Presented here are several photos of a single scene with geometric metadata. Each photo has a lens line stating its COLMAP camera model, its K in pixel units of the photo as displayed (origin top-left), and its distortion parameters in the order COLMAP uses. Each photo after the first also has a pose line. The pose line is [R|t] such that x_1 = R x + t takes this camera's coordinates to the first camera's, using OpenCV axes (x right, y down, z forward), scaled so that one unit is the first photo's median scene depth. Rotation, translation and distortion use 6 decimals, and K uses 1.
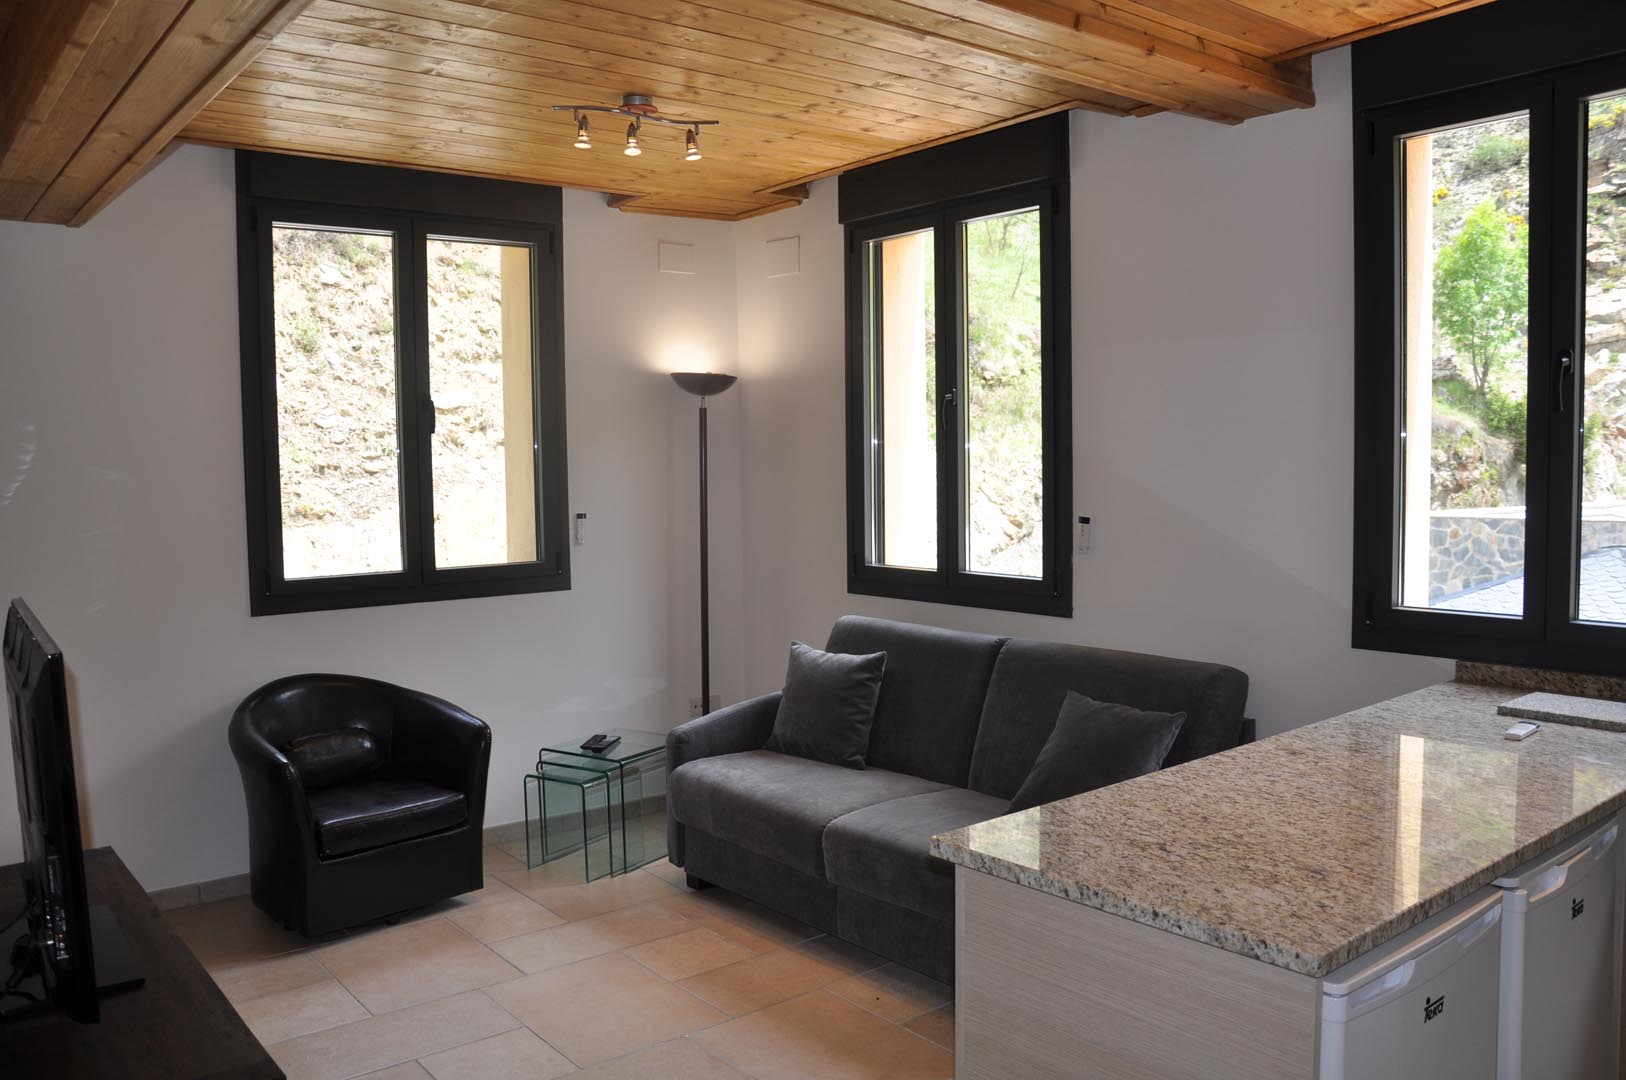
lens RADIAL K [[1271.8, 0, 830.7], [0, 1271.8, 540.4], [0, 0, 1]] dist [-0.146893, 0.096677]
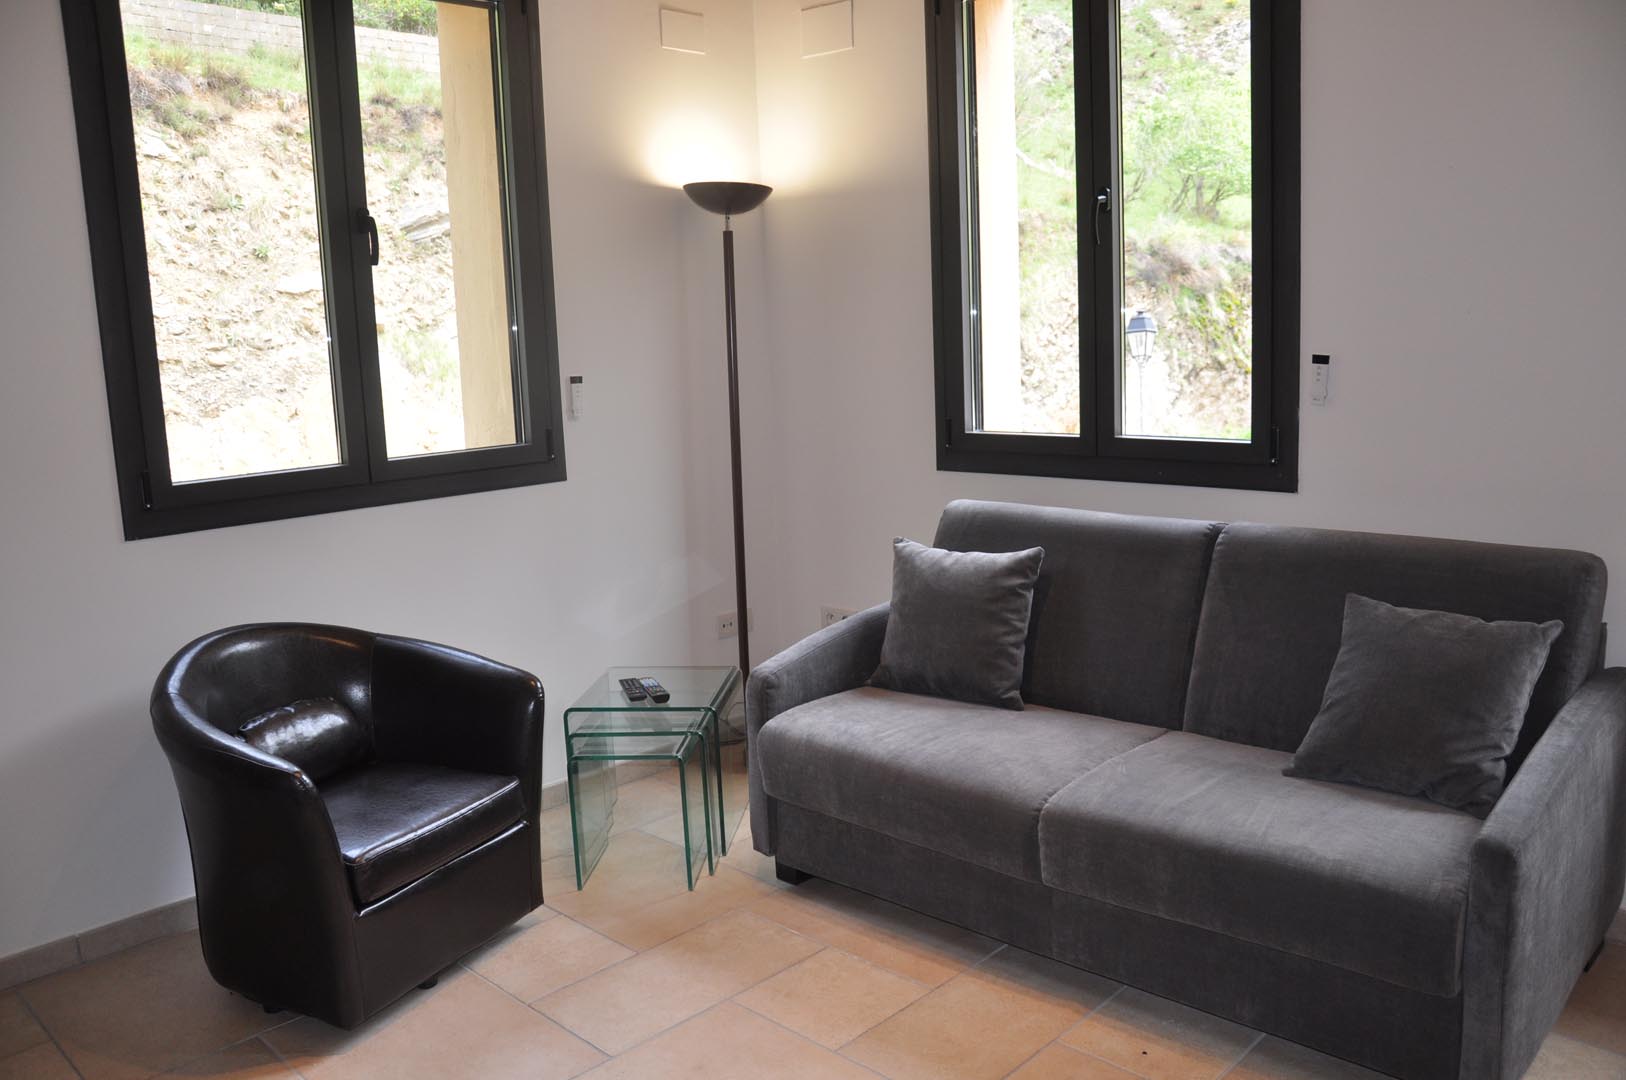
lens RADIAL K [[1271.8, 0, 829.7], [0, 1271.8, 540.1], [0, 0, 1]] dist [-0.146893, 0.096677]
pose [[0.993023, -0.043433, 0.109628, -0.156135], [0.033156, 0.995031, 0.093882, 0.010773], [-0.113161, -0.089592, 0.989529, 0.289089]]
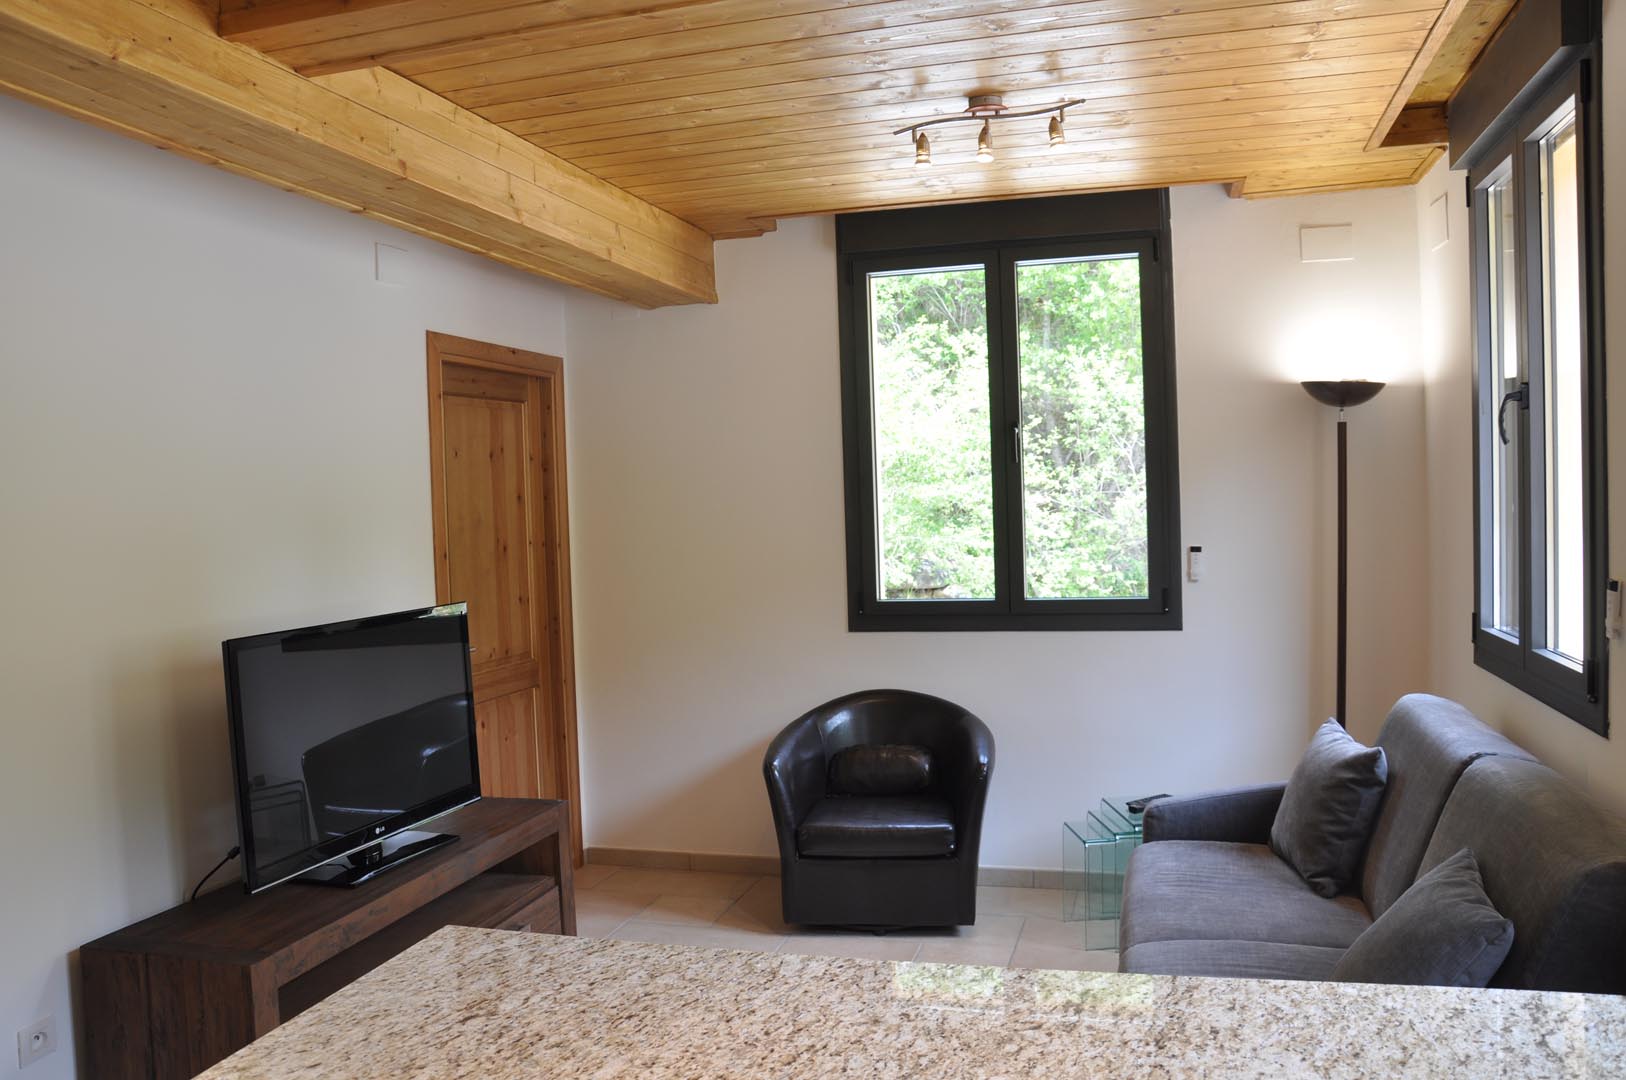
lens RADIAL K [[1271.8, 0, 820.2], [0, 1271.8, 543.7], [0, 0, 1]] dist [-0.146893, 0.096677]
pose [[0.571402, 0.027363, -0.820214, 0.439433], [-0.032340, 0.999418, 0.010812, -0.028133], [0.820033, 0.020347, 0.571955, 0.315399]]
